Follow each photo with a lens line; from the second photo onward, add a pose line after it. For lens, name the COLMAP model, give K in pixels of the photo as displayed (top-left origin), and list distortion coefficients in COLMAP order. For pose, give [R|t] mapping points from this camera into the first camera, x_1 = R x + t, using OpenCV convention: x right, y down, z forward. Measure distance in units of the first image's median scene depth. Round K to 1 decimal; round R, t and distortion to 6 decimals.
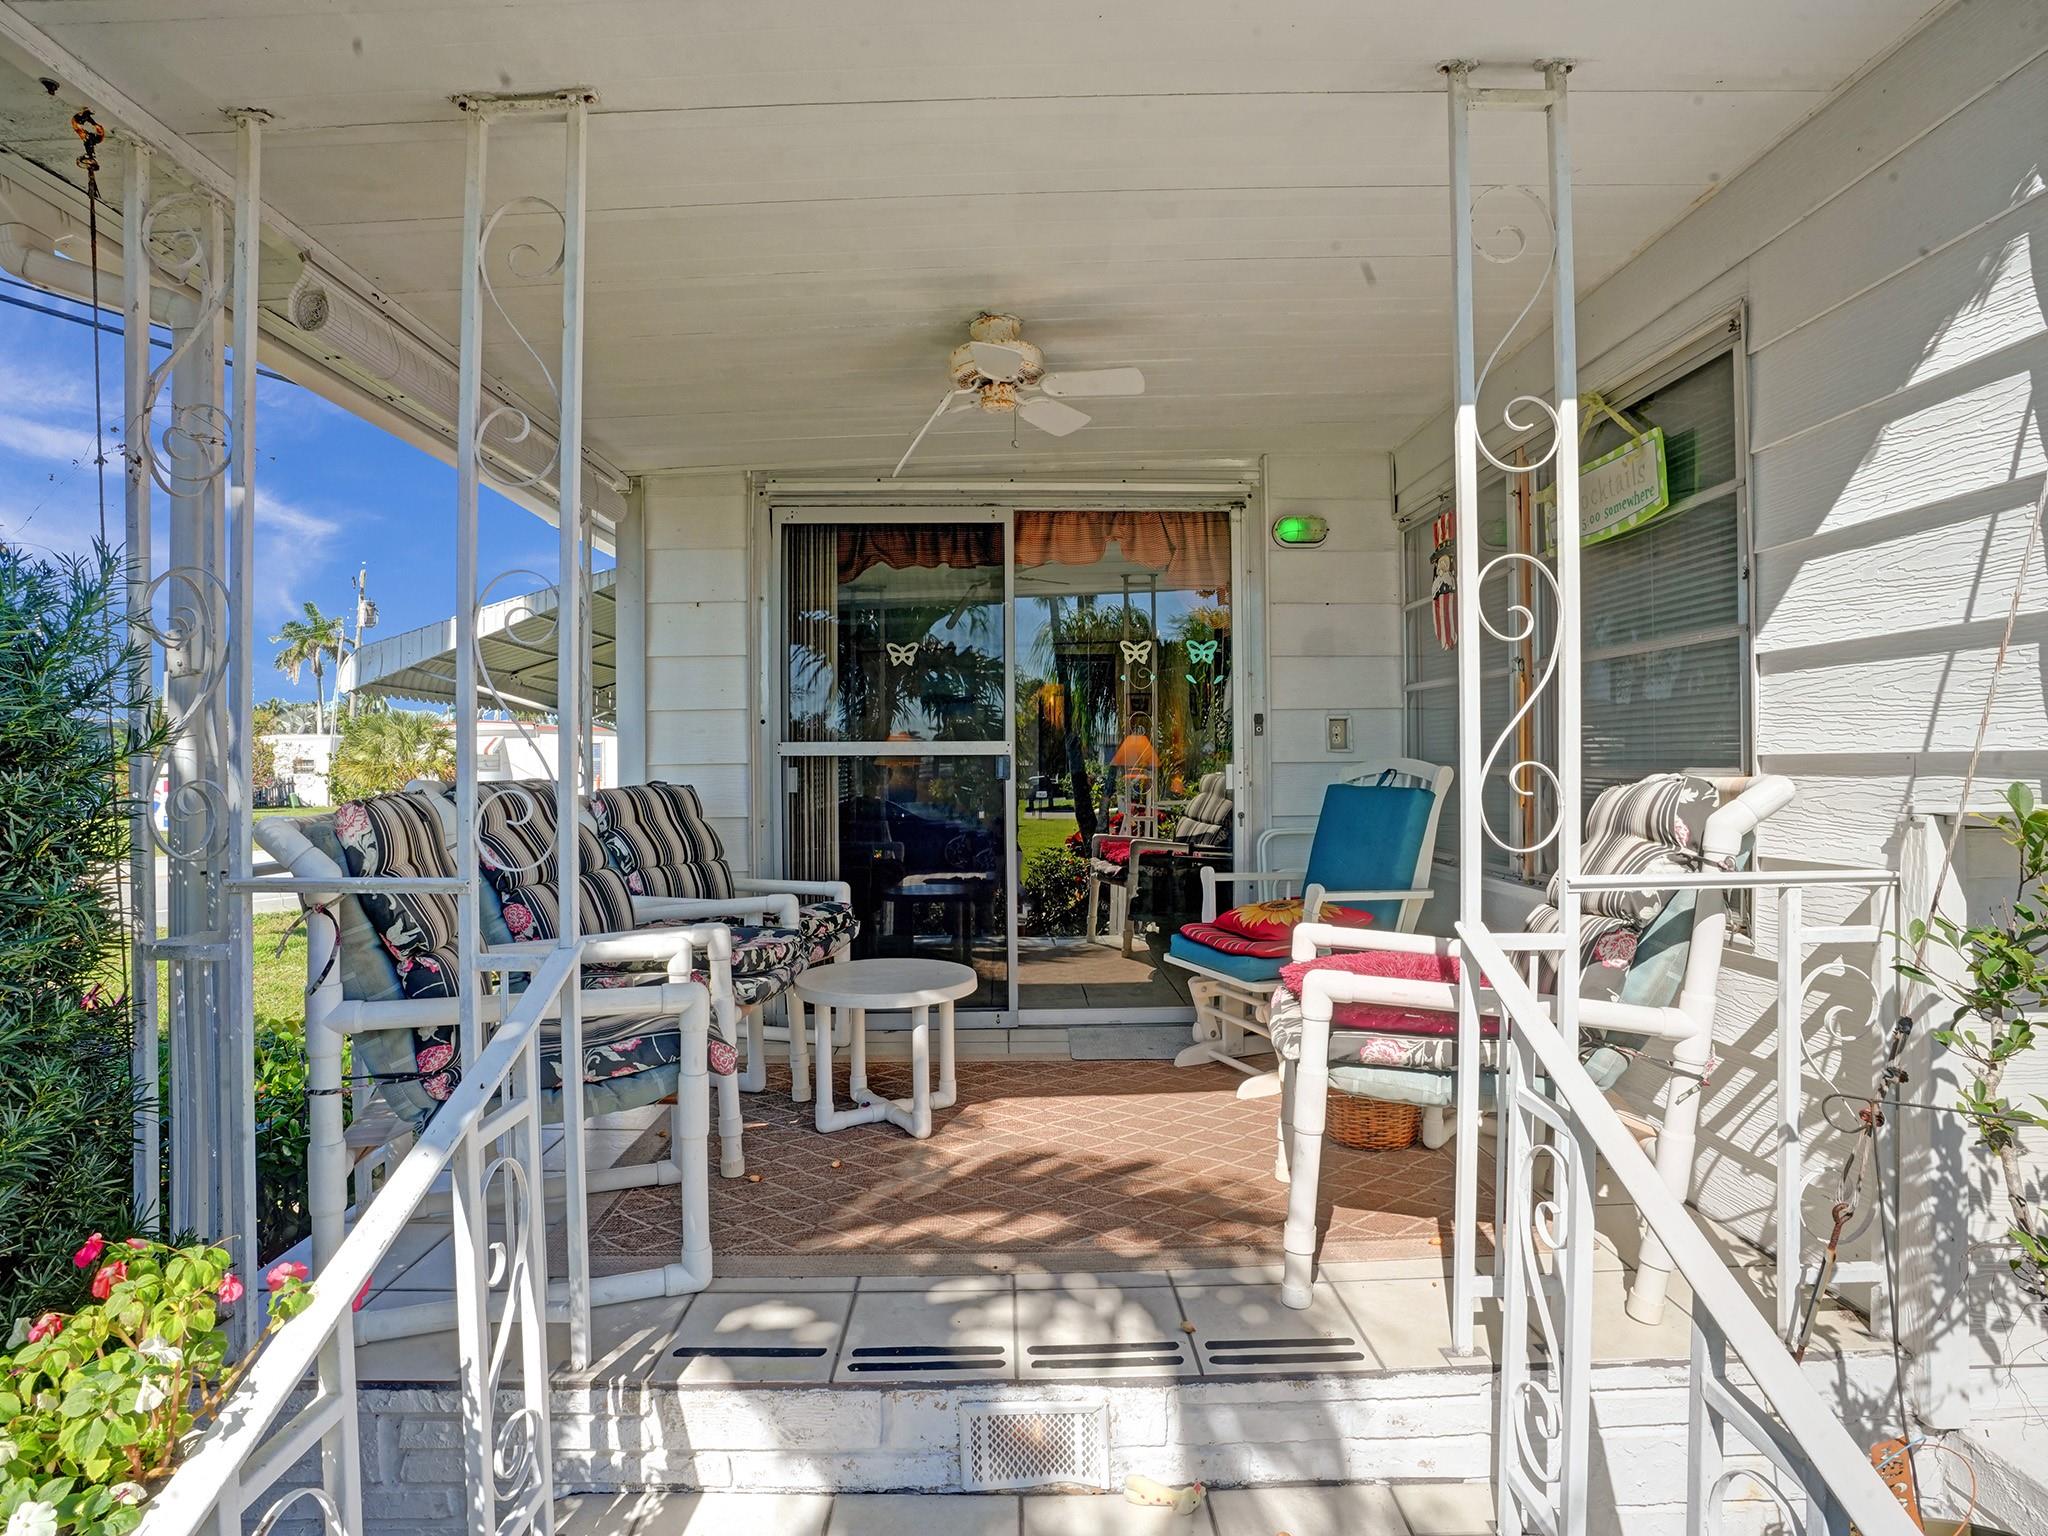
lens RADIAL K [[1051.1, 0, 1019.5], [0, 1051.1, 768.9], [0, 0, 1]] dist [-0.071825, 0.026304]
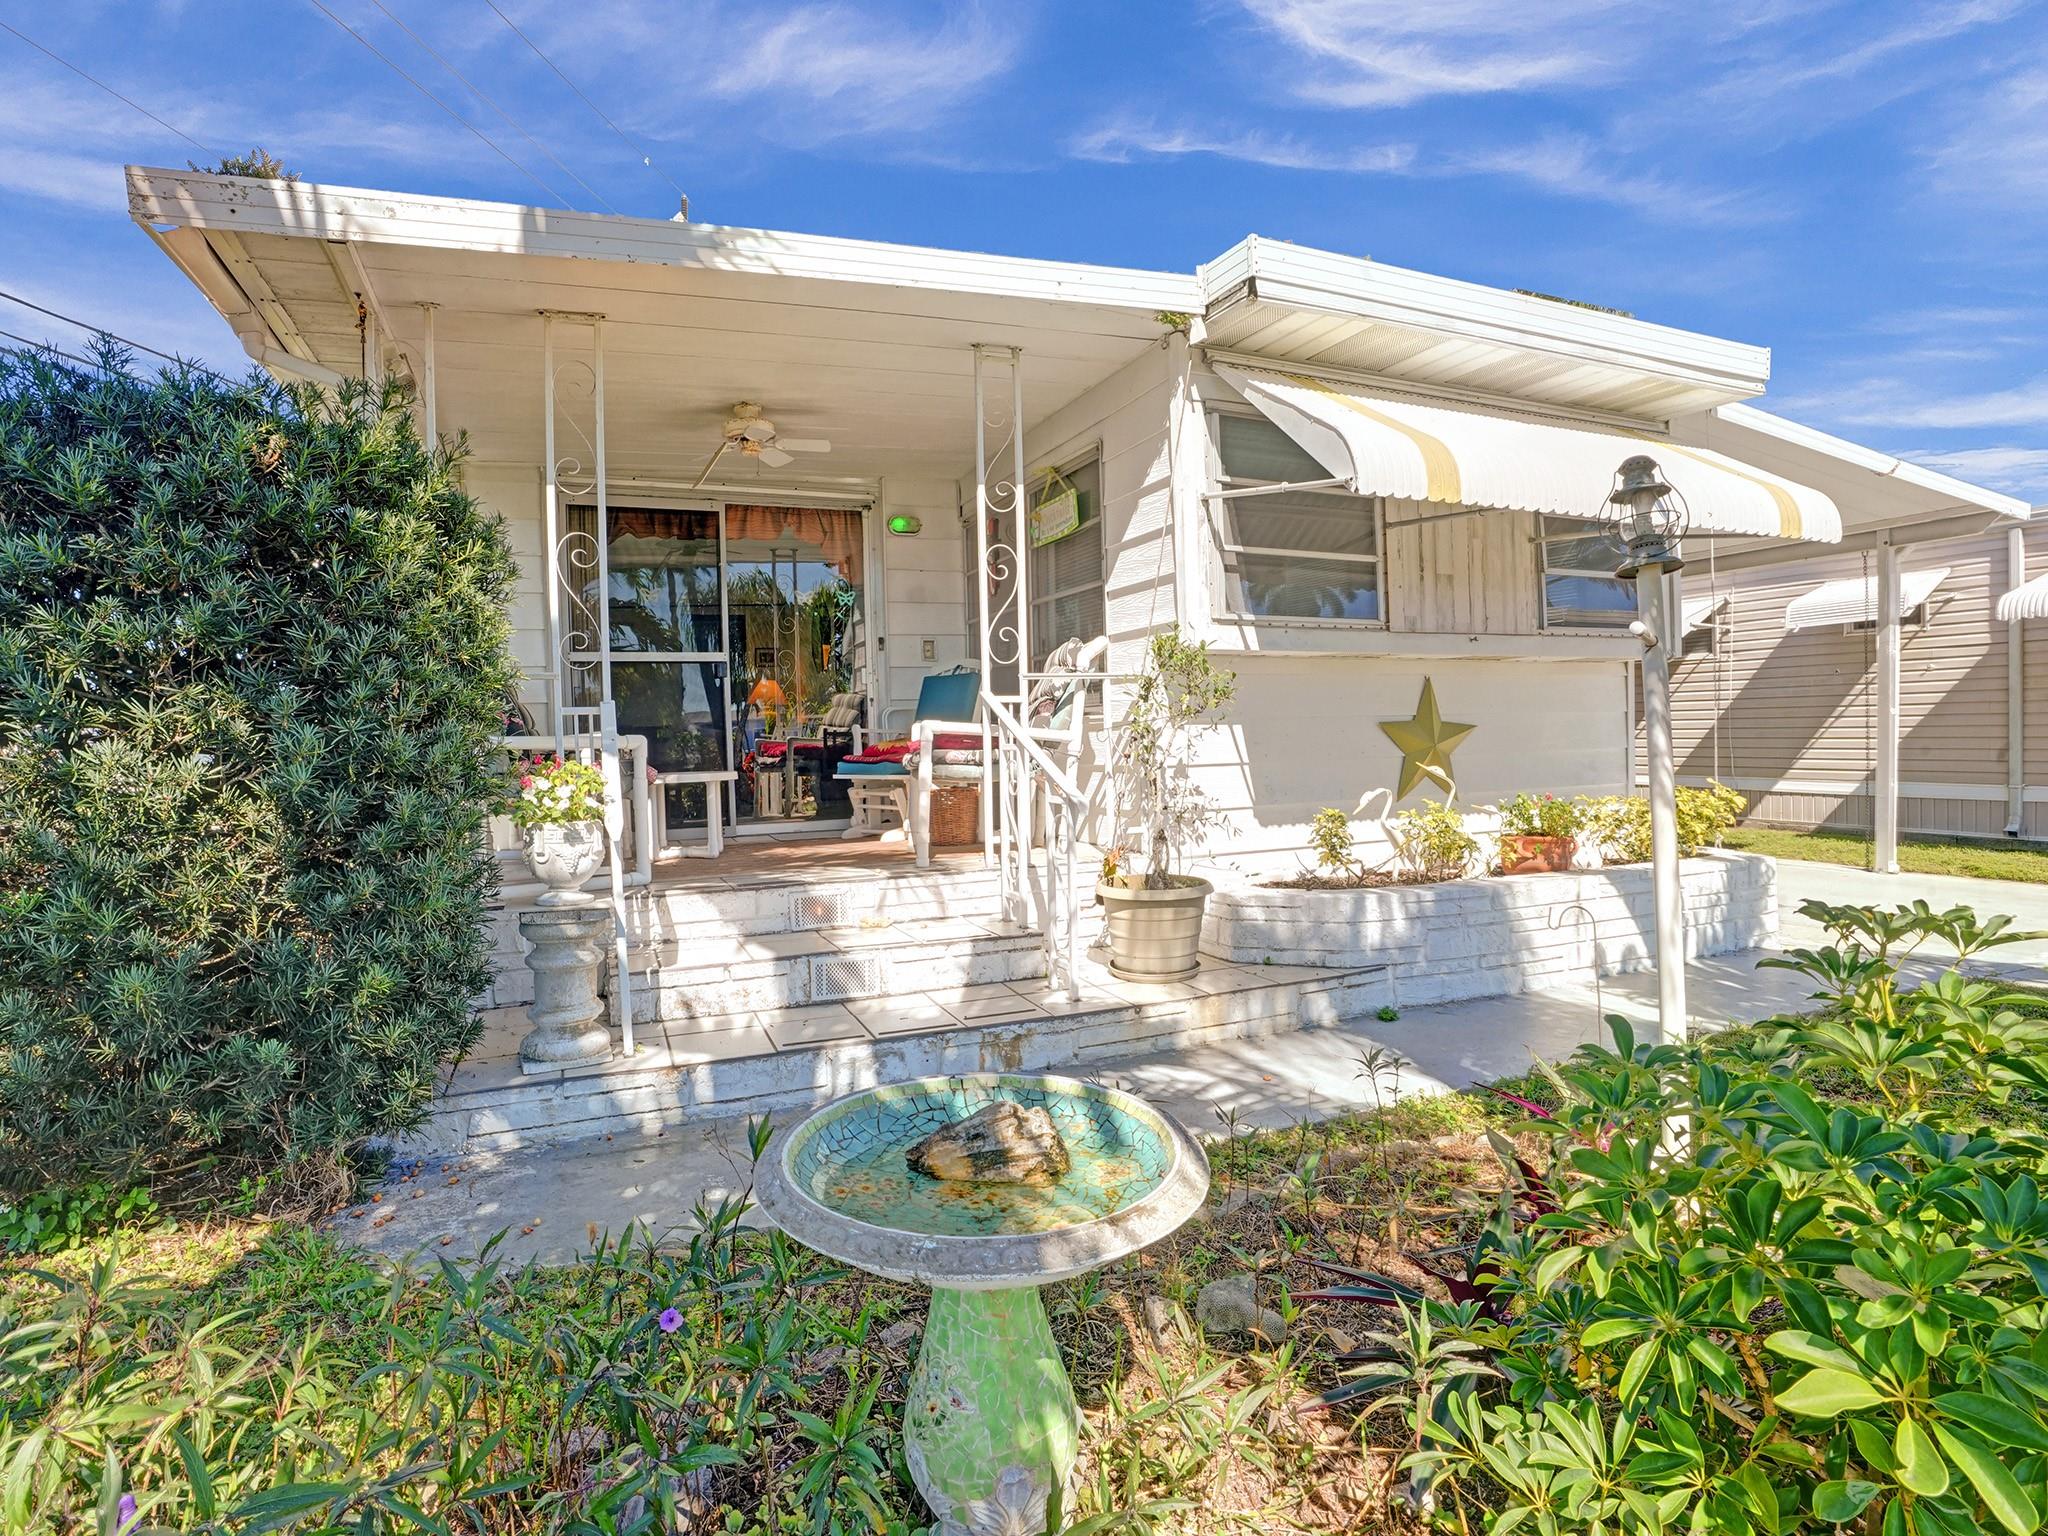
lens RADIAL K [[1051.1, 0, 1019.5], [0, 1051.1, 768.9], [0, 0, 1]] dist [-0.071825, 0.026304]
pose [[0.925256, -0.031020, 0.378073, -0.352750], [0.023387, 0.999420, 0.024764, 0.211620], [-0.378622, -0.014071, 0.925445, -1.070432]]
